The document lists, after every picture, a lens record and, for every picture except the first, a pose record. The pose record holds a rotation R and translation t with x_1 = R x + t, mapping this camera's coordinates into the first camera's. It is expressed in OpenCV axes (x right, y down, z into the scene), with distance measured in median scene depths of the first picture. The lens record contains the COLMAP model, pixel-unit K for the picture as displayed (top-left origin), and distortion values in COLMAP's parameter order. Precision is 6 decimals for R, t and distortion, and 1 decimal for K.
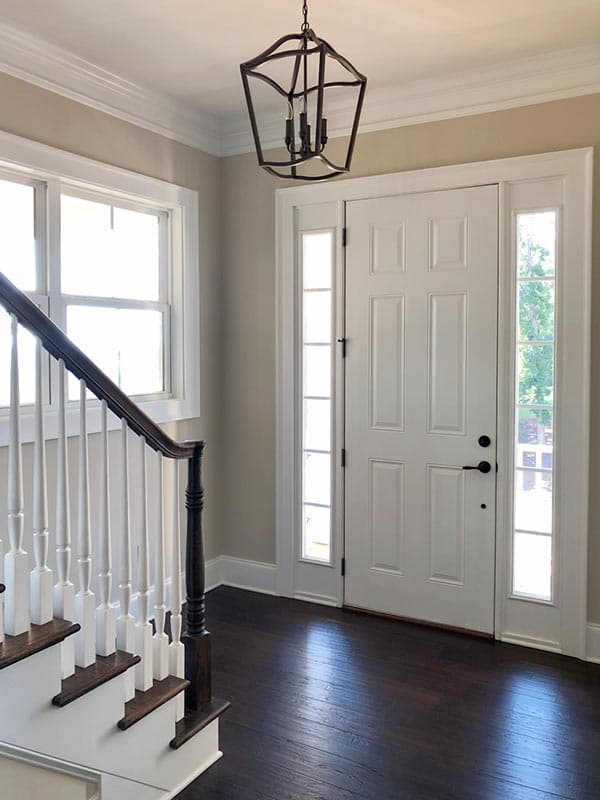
lens RADIAL K [[661.5, 0, 301.9], [0, 661.5, 362.6], [0, 0, 1]] dist [-0.005791, 0.007392]
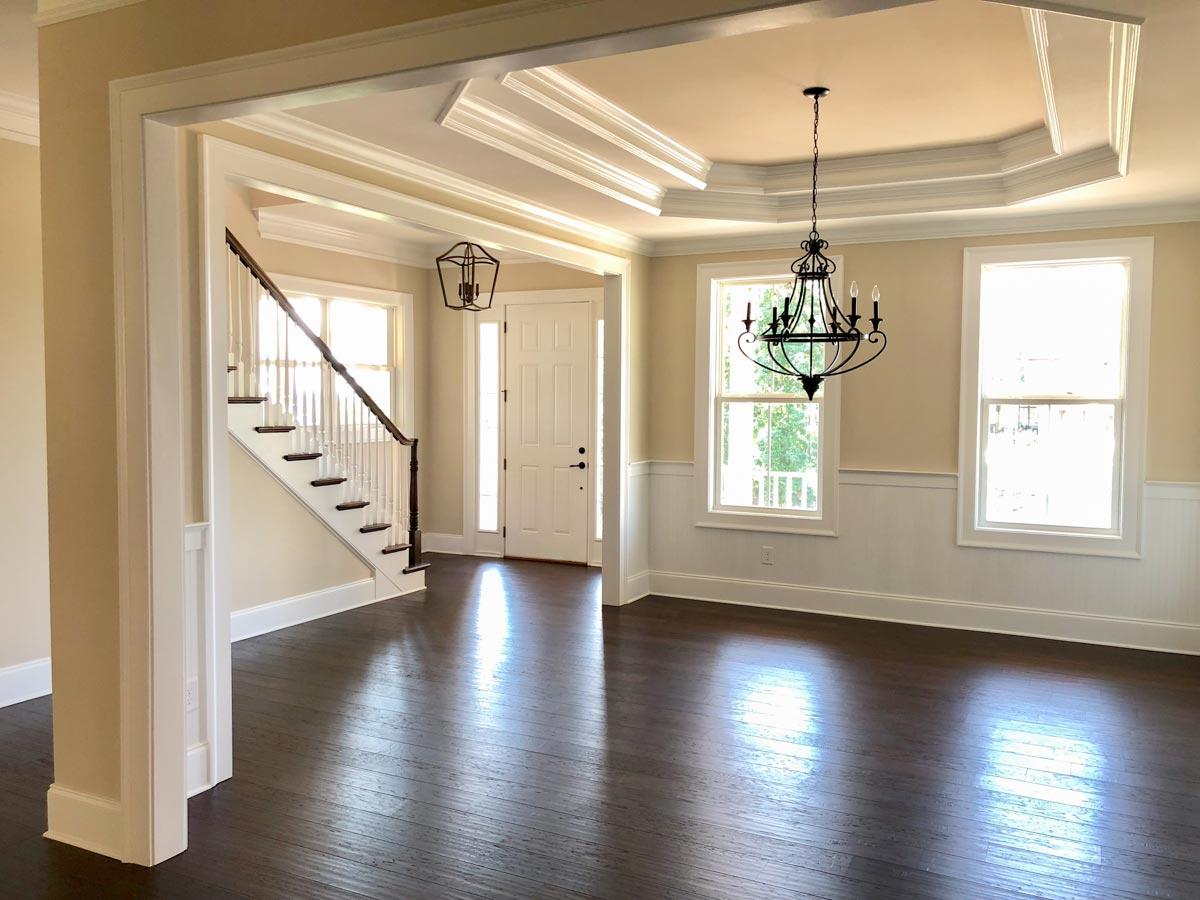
lens RADIAL K [[967.5, 0, 615.5], [0, 967.5, 444.8], [0, 0, 1]] dist [0.087335, -0.191495]
pose [[0.997863, 0.005692, 0.065099, 0.185500], [-0.007411, 0.999630, 0.026190, 0.034530], [-0.064925, -0.026617, 0.997535, -1.425244]]
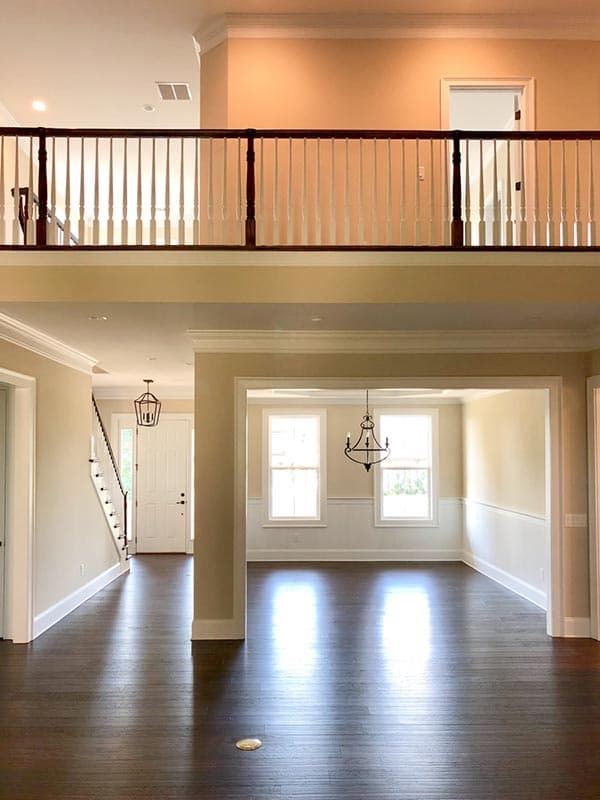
lens RADIAL K [[692.8, 0, 301.9], [0, 692.8, 443.8], [0, 0, 1]] dist [0.006282, 0.002675]
pose [[0.856976, 0.005223, 0.515330, -0.962478], [0.013863, 0.999353, -0.033183, -0.014483], [-0.515170, 0.035581, 0.856349, -2.206573]]
